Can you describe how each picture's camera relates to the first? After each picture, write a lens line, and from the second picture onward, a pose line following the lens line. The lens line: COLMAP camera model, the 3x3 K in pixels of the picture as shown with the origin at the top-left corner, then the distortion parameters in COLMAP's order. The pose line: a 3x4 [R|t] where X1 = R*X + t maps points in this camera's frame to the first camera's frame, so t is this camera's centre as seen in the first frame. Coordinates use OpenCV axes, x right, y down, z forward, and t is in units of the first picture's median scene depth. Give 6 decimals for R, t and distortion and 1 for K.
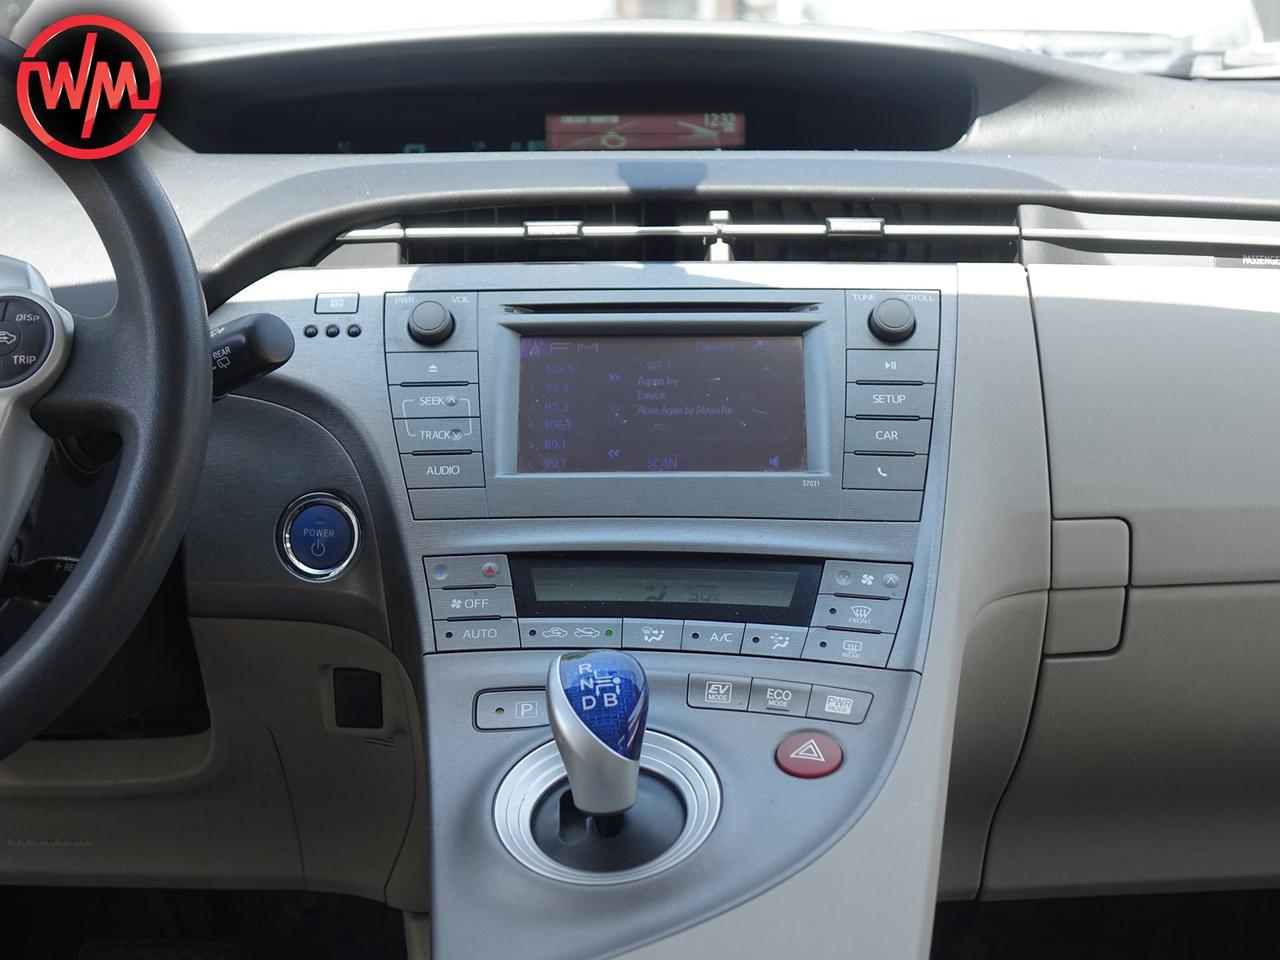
lens RADIAL K [[2019.3, 0, 634.1], [0, 2019.3, 478.5], [0, 0, 1]] dist [-0.016832, 0.000000]
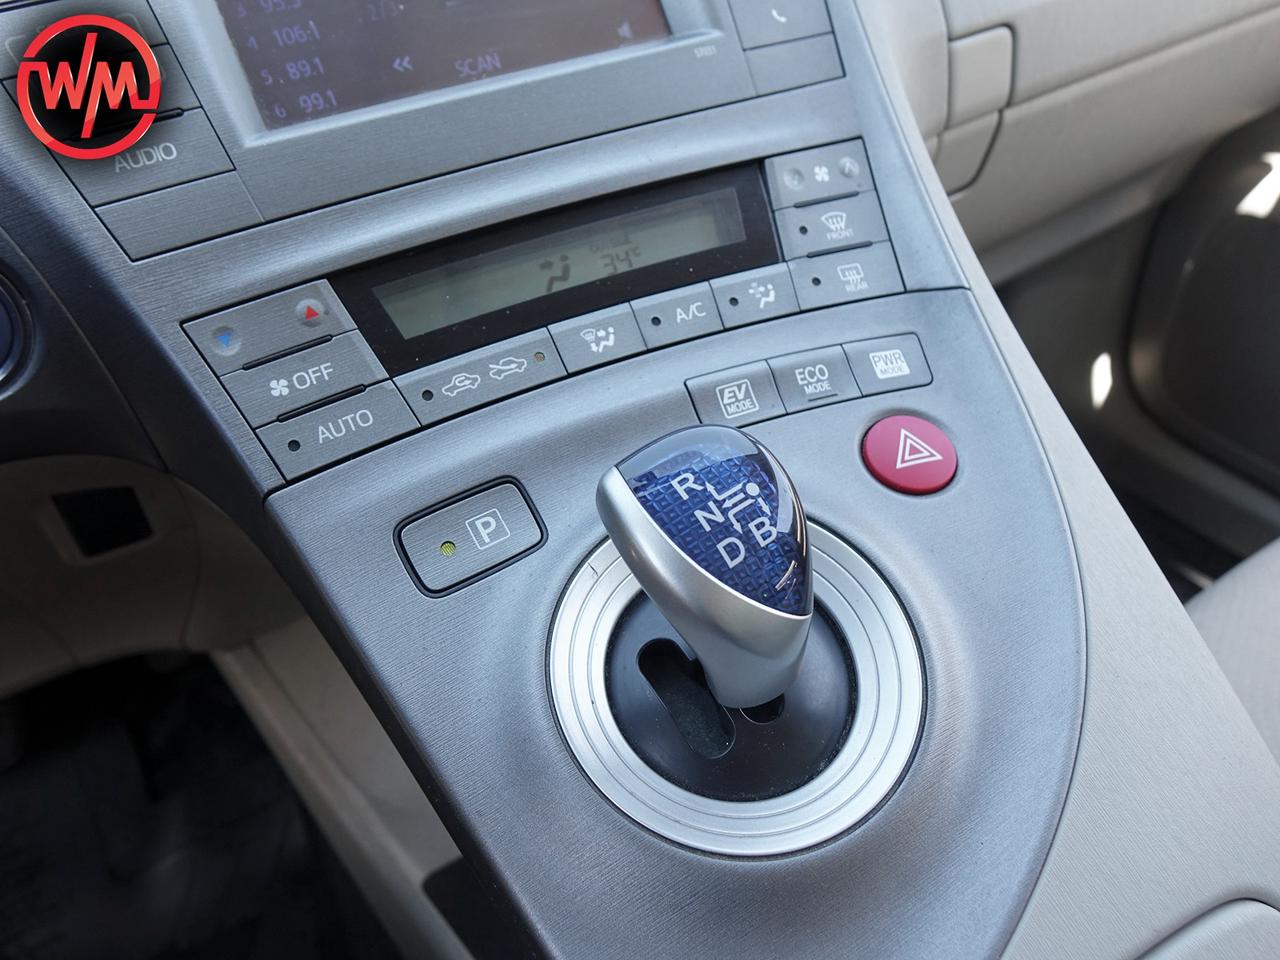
lens RADIAL K [[992.1, 0, 630.5], [0, 992.1, 469.2], [0, 0, 1]] dist [-0.000407, -0.003966]
pose [[0.848917, -0.358693, 0.388175, -0.116149], [0.178790, 0.886042, 0.427743, -0.020359], [-0.497368, -0.293716, 0.816307, 0.677003]]
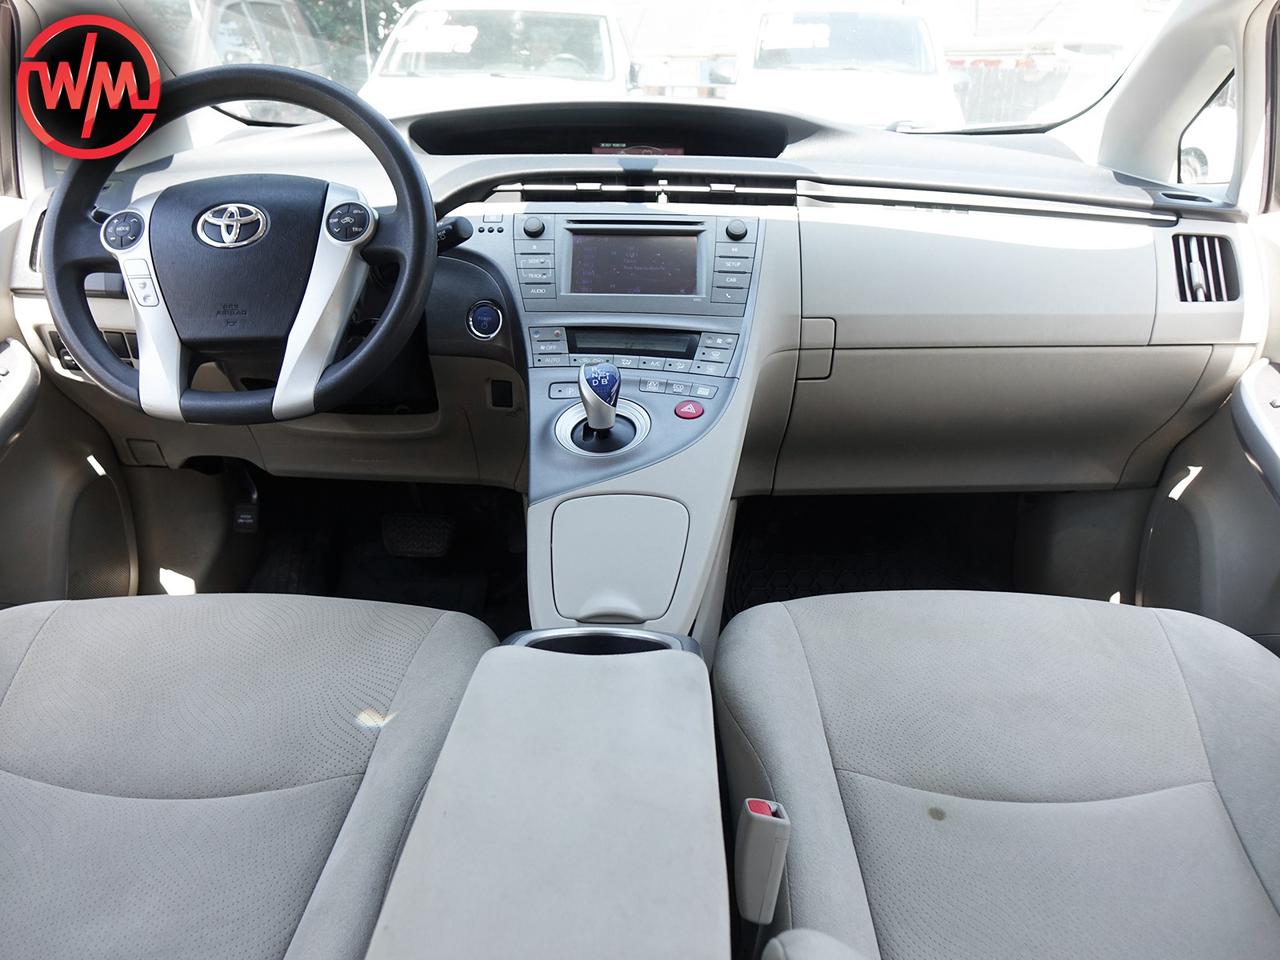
lens RADIAL K [[992.1, 0, 635.3], [0, 992.1, 483.8], [0, 0, 1]] dist [-0.000407, -0.003966]
pose [[0.999635, 0.023529, -0.013251, 0.036251], [-0.021617, 0.991339, 0.129534, 0.064313], [0.016184, -0.129201, 0.991486, -0.149134]]
